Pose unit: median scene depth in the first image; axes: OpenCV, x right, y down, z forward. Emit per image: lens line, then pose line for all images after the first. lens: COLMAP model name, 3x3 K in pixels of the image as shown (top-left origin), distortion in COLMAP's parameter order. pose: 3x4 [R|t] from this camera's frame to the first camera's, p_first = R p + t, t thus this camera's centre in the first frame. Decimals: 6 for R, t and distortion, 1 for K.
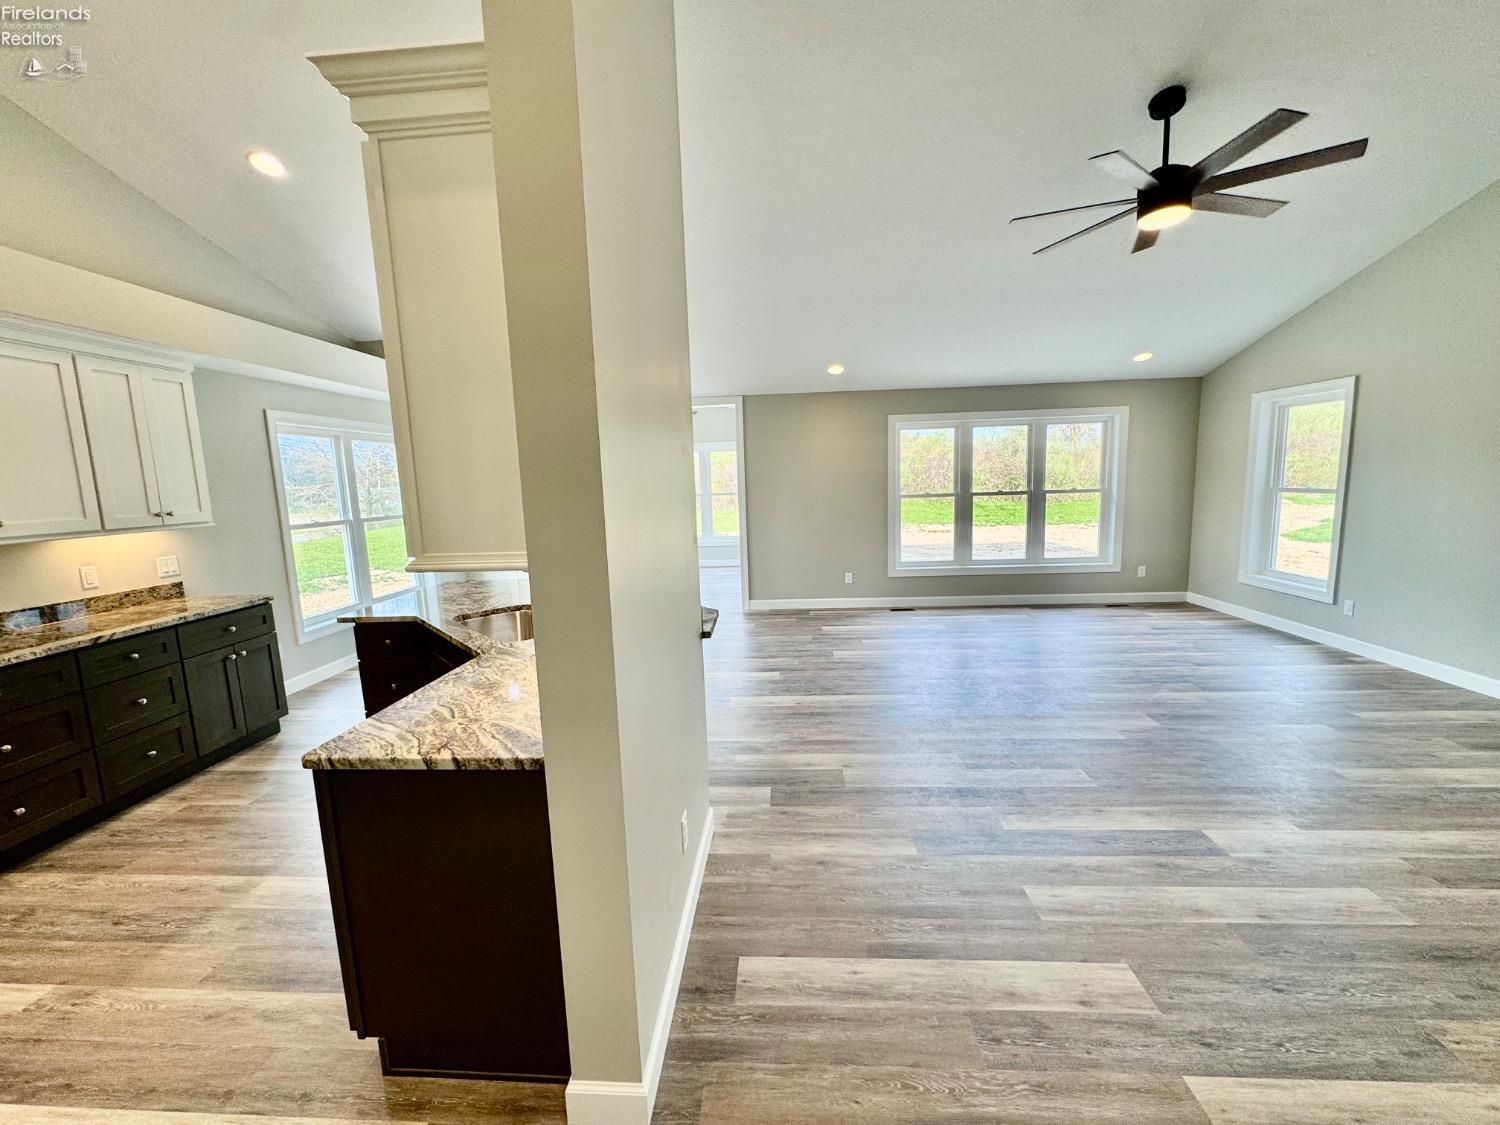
lens RADIAL K [[599.8, 0, 751.6], [0, 599.8, 560.6], [0, 0, 1]] dist [-0.004824, 0.000610]
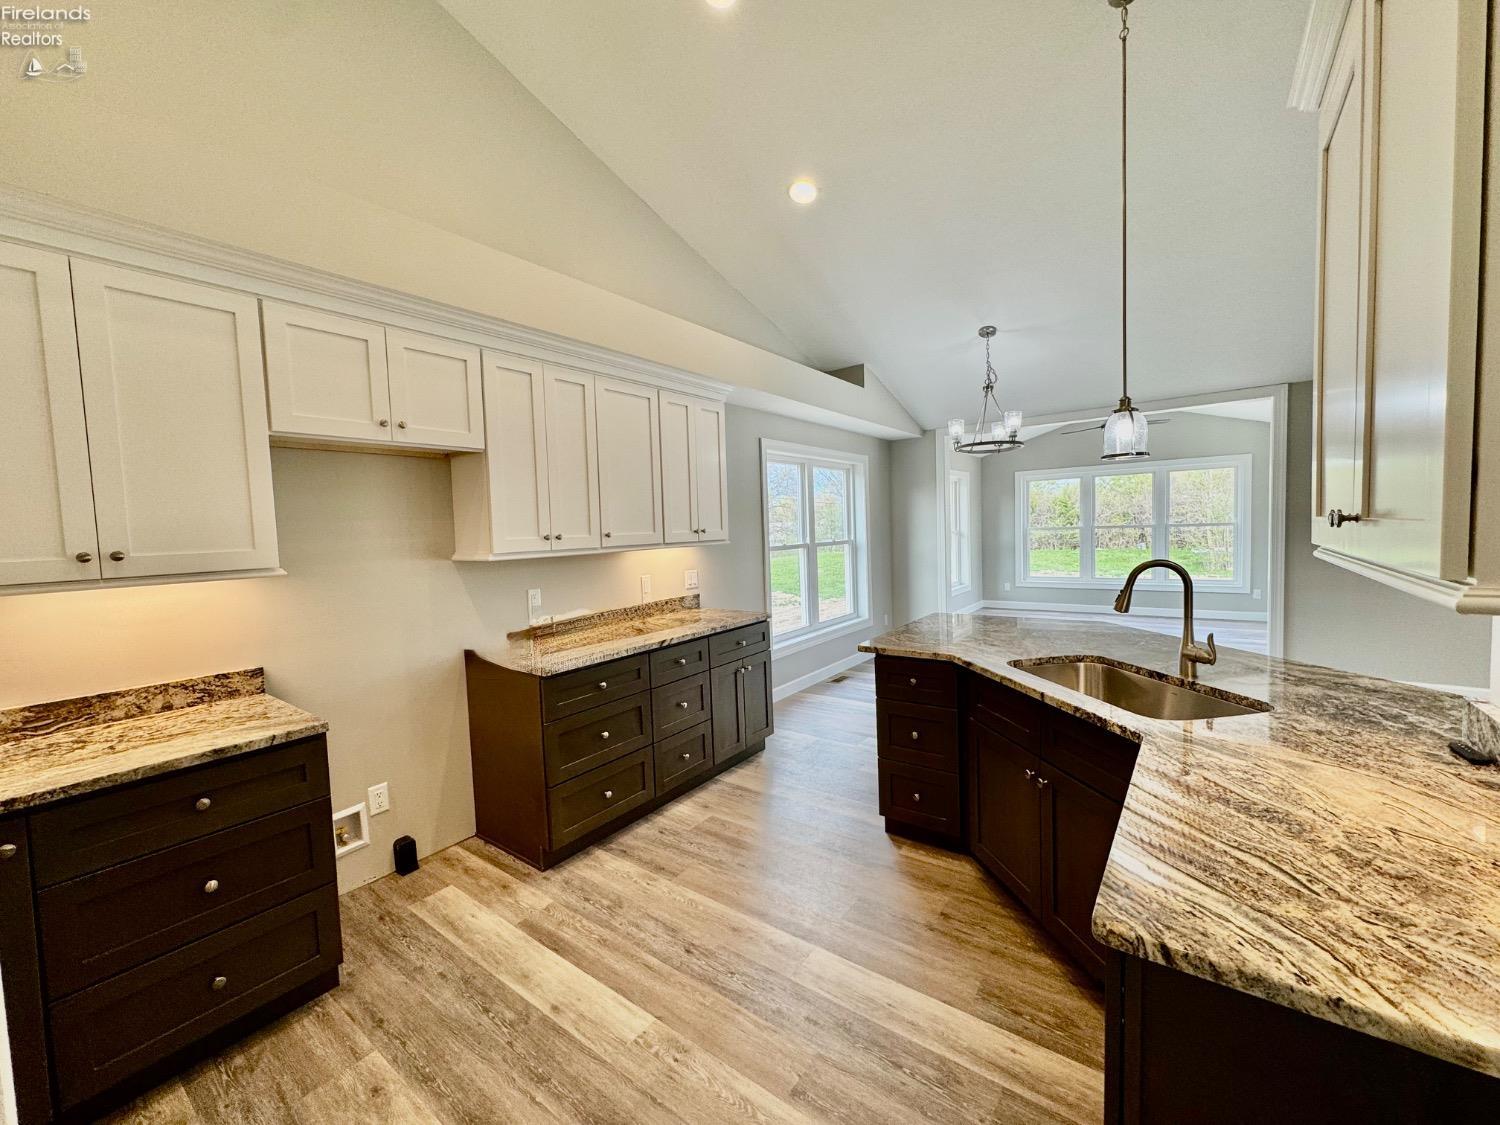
lens RADIAL K [[599.8, 0, 750.0], [0, 599.8, 563.2], [0, 0, 1]] dist [-0.004824, 0.000610]
pose [[0.838711, 0.037622, -0.543275, -0.286465], [-0.068125, 0.997022, -0.036129, 0.012807], [0.540299, 0.067312, 0.838777, 0.125760]]
